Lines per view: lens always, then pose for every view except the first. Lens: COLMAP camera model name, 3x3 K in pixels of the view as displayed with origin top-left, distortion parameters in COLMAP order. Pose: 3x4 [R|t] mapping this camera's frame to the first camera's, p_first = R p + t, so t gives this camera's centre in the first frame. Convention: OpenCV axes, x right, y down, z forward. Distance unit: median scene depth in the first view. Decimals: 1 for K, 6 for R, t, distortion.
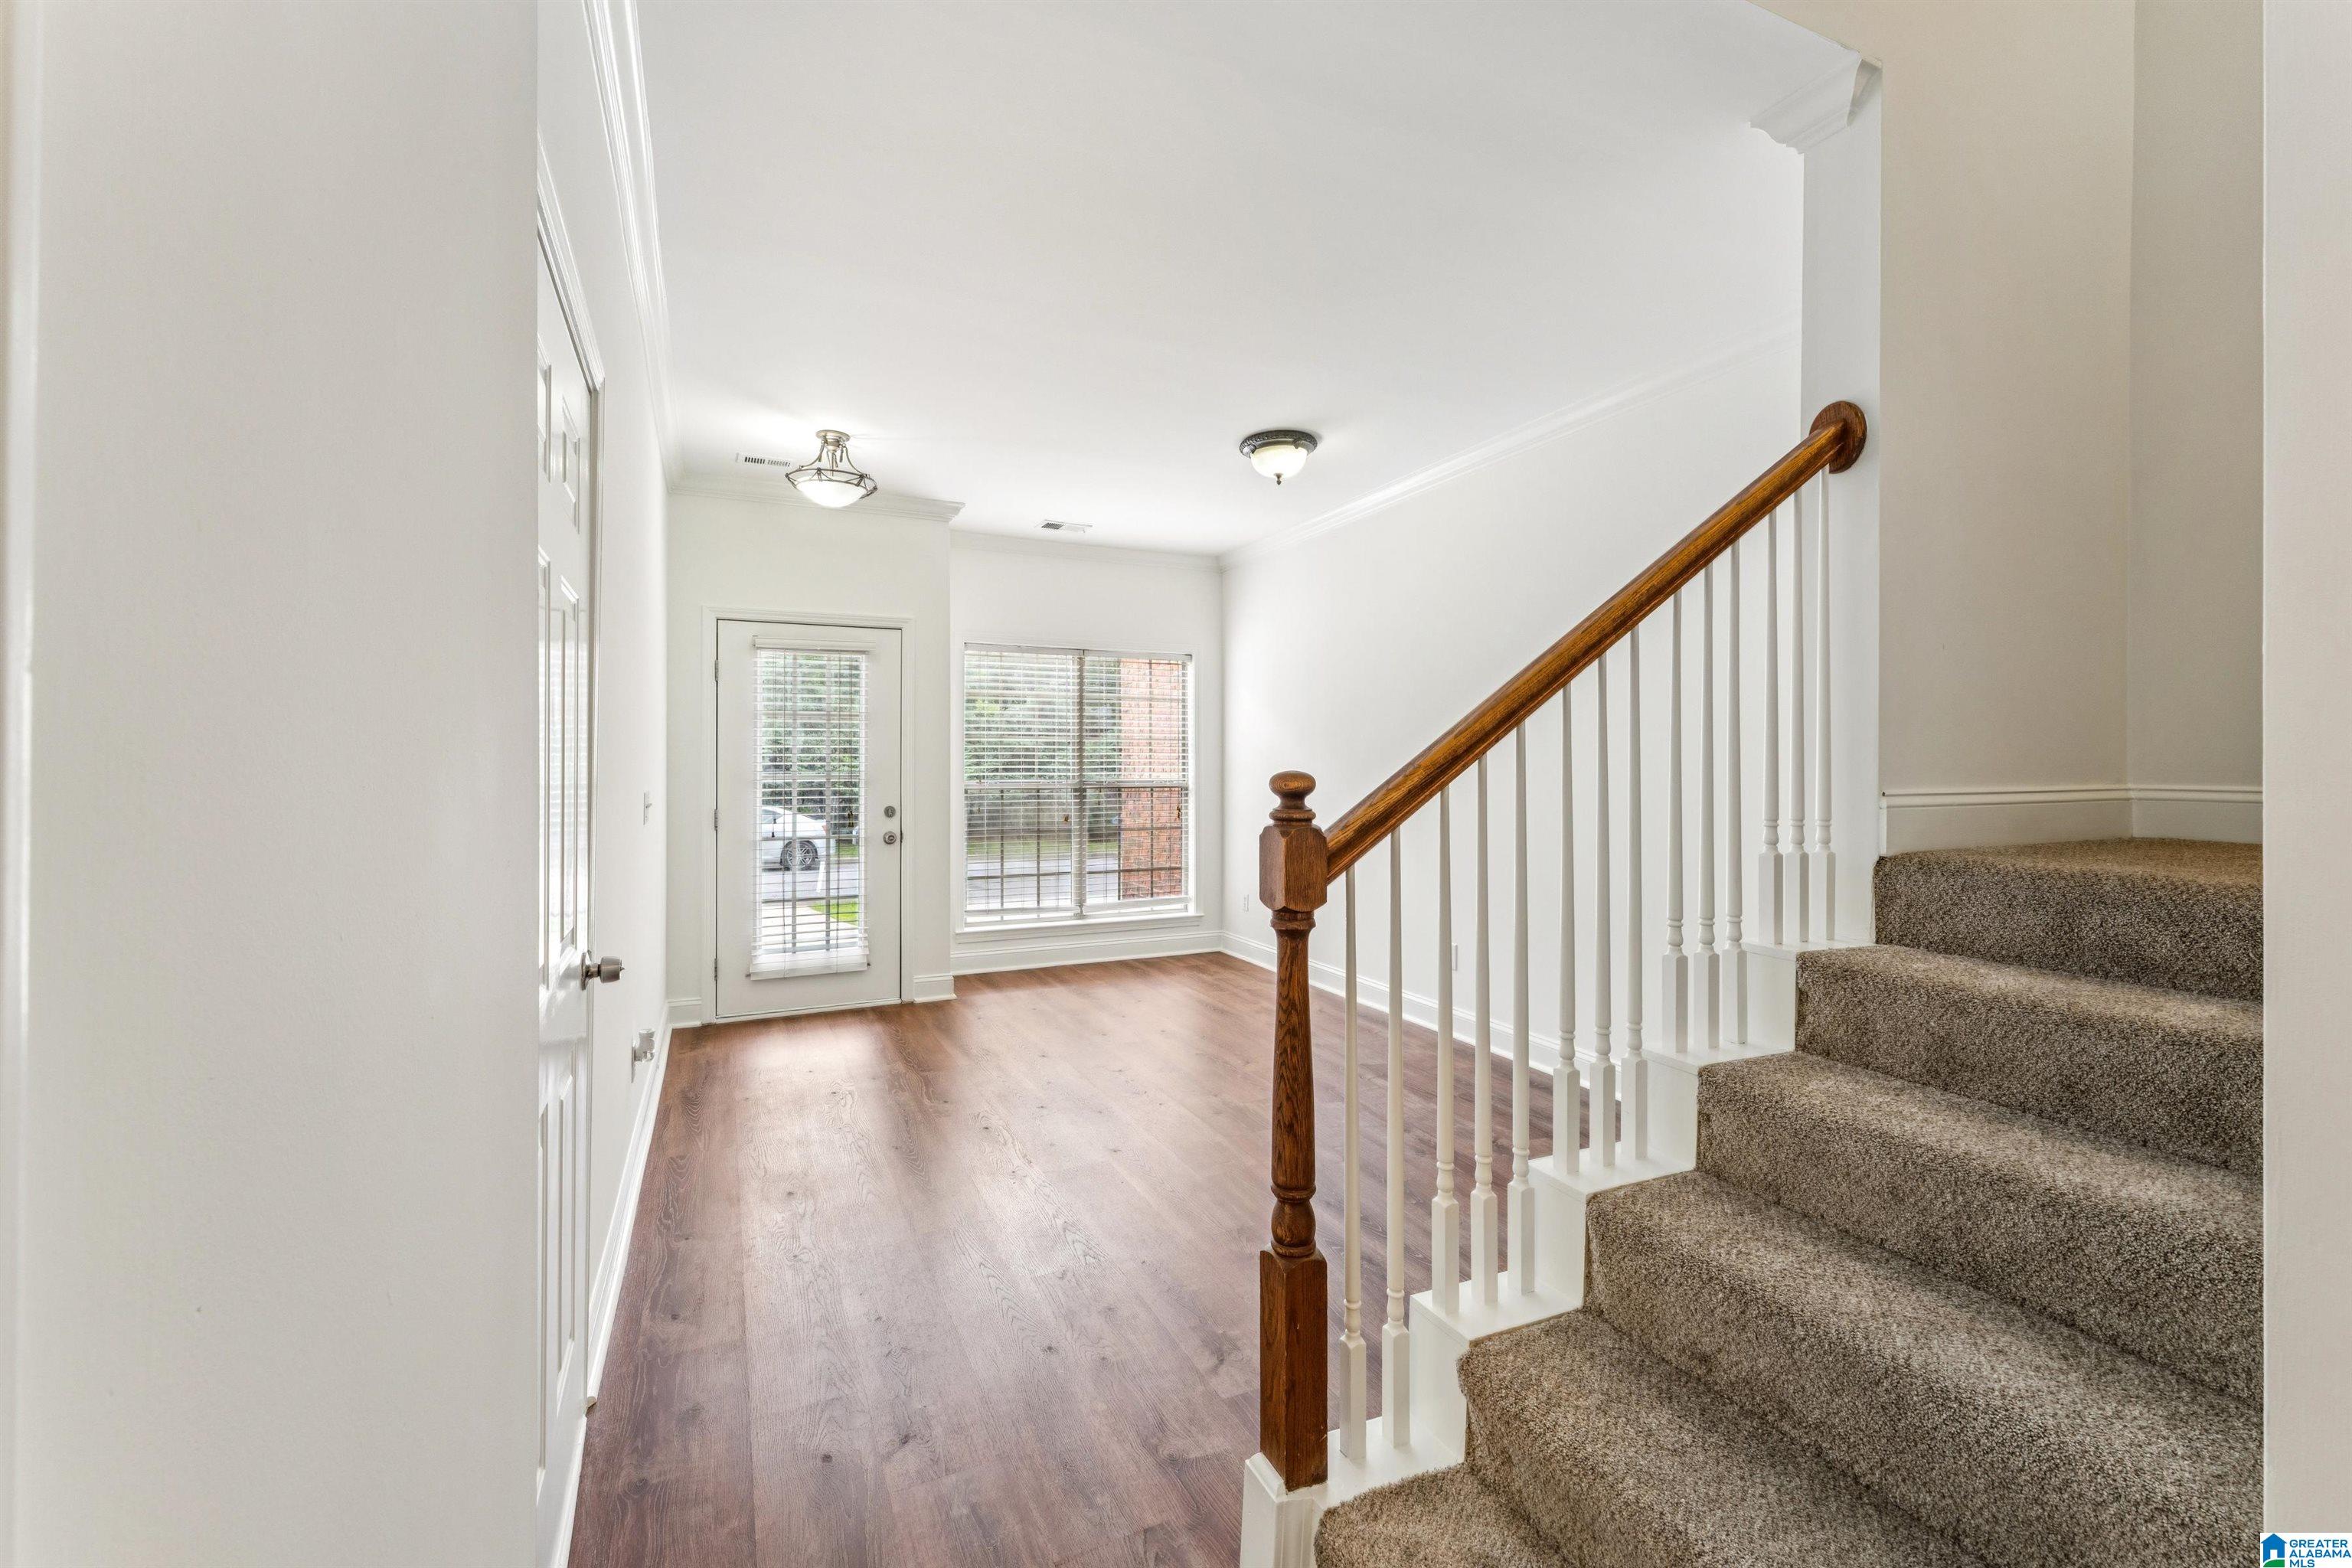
lens RADIAL K [[951.0, 0, 1190.9], [0, 951.0, 759.2], [0, 0, 1]] dist [-0.002038, -0.000096]
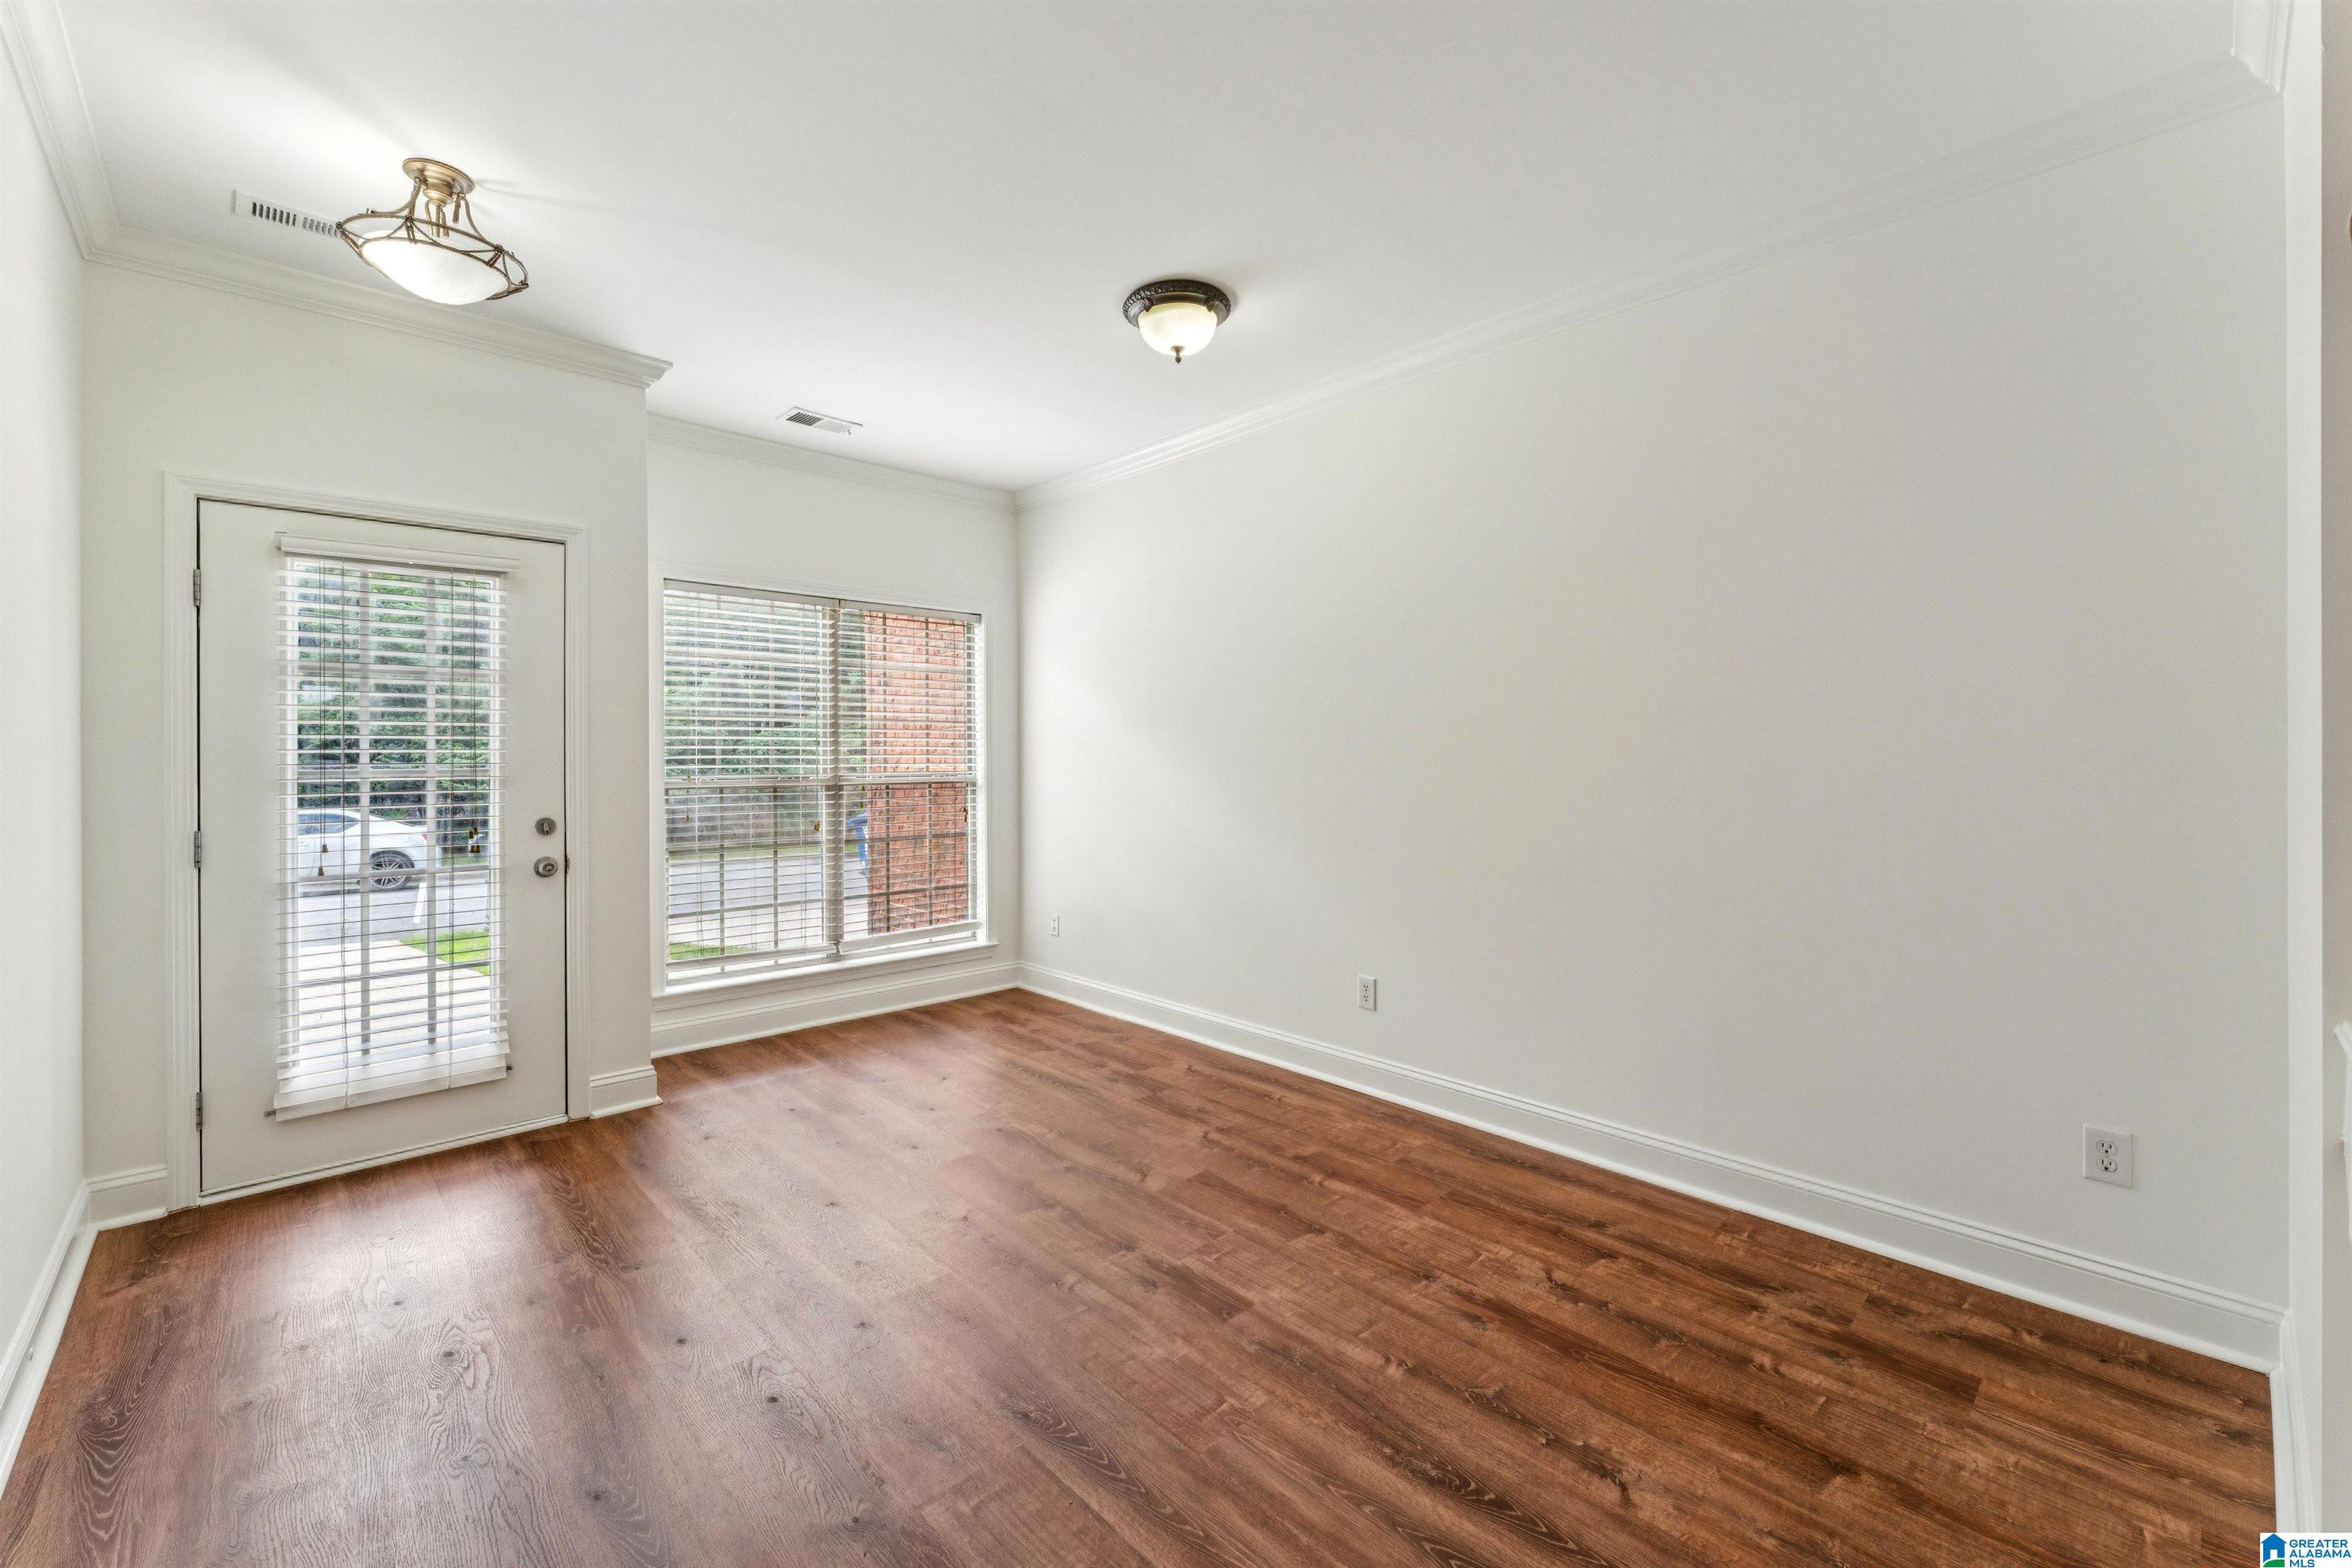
lens RADIAL K [[951.0, 0, 1187.2], [0, 951.0, 756.4], [0, 0, 1]] dist [-0.002038, -0.000096]
pose [[0.952723, -0.002386, 0.303831, -0.104871], [0.000312, 0.999976, 0.006876, 0.003640], [-0.303840, -0.006457, 0.952701, 0.272964]]
